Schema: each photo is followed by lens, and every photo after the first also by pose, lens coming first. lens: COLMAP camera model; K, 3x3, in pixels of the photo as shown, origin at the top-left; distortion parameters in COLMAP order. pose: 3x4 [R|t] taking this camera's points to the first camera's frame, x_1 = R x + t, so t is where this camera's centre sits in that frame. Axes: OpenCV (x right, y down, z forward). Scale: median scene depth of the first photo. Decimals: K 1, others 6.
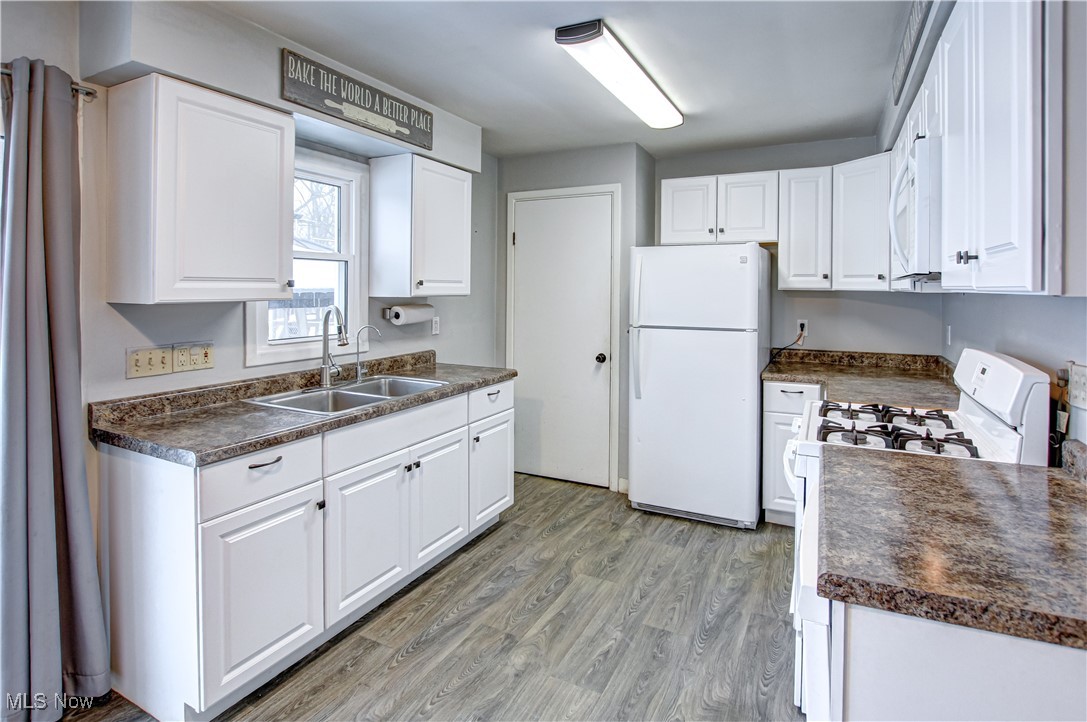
lens RADIAL K [[545.1, 0, 551.1], [0, 545.1, 288.2], [0, 0, 1]] dist [-0.026857, 0.001122]
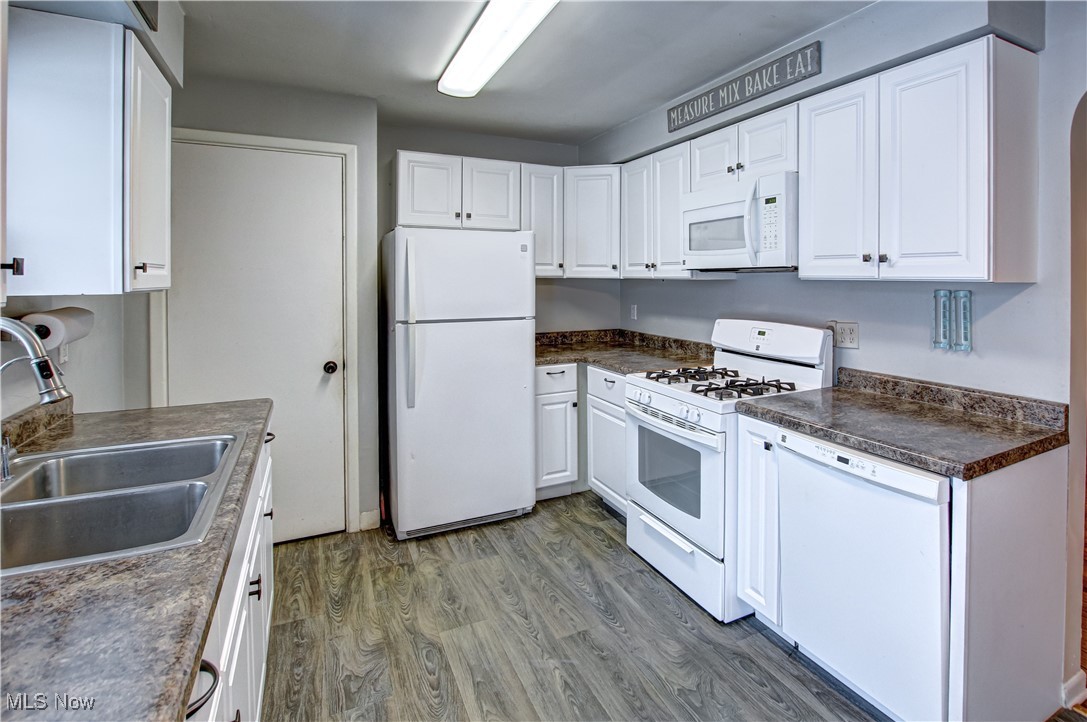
lens RADIAL K [[560.4, 0, 597.9], [0, 560.4, 280.0], [0, 0, 1]] dist [-0.028596, 0.001047]
pose [[0.567409, -0.007833, 0.823399, -0.422696], [0.000930, 0.999960, 0.008872, -0.002670], [-0.823435, -0.004268, 0.567394, 0.300296]]
